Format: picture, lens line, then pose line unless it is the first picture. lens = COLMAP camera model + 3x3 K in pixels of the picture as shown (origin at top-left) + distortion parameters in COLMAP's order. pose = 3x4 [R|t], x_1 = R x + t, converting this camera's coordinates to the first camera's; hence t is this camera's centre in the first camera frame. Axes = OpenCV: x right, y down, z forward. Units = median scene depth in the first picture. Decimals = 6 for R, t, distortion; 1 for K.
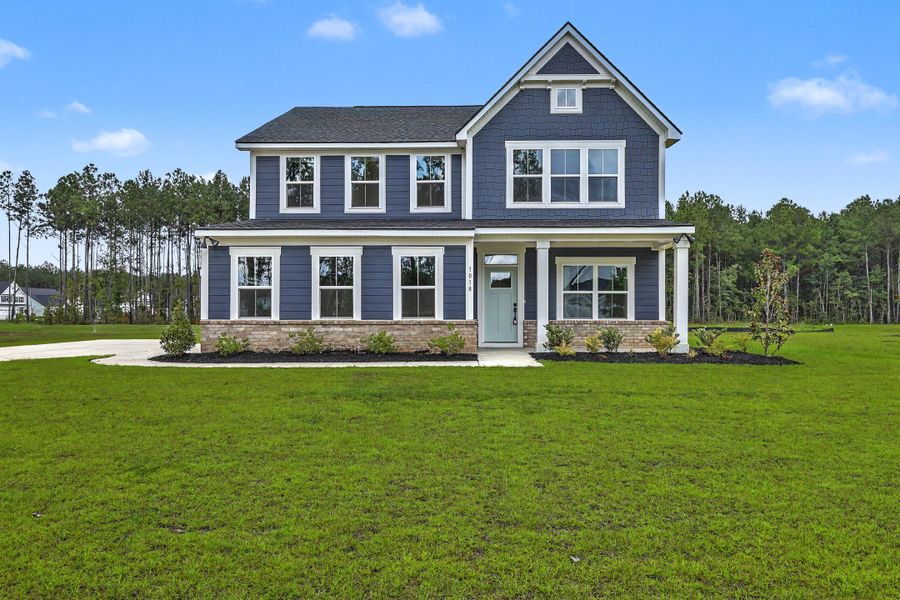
lens RADIAL K [[618.0, 0, 445.3], [0, 618.0, 309.5], [0, 0, 1]] dist [-0.005480, -0.002446]
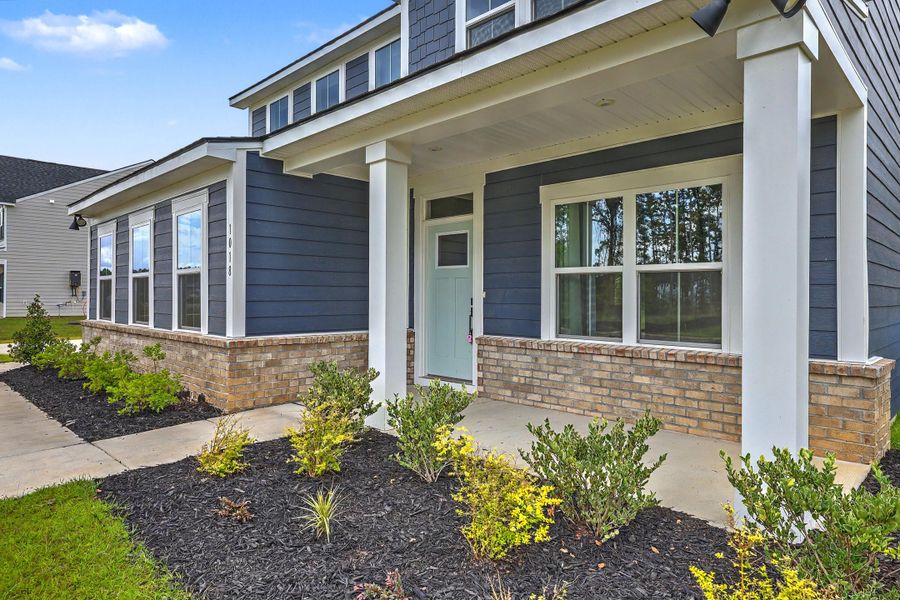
lens RADIAL K [[547.5, 0, 446.0], [0, 547.5, 295.6], [0, 0, 1]] dist [-0.007028, -0.001780]
pose [[0.738111, 0.000383, -0.674680, 0.379845], [0.001250, 0.999997, 0.001936, -0.013029], [0.674679, -0.002273, 0.738108, 0.690623]]
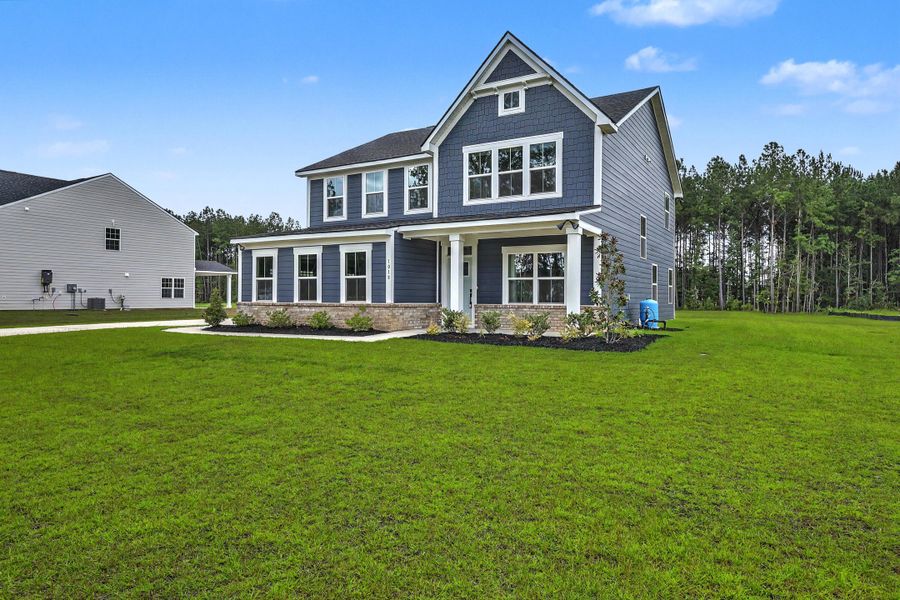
lens RADIAL K [[547.5, 0, 453.7], [0, 547.5, 296.4], [0, 0, 1]] dist [-0.007028, -0.001780]
pose [[0.885000, 0.001499, -0.465589, 0.557726], [-0.000877, 0.999998, 0.001554, 0.001341], [0.465591, -0.000967, 0.884999, 0.099327]]
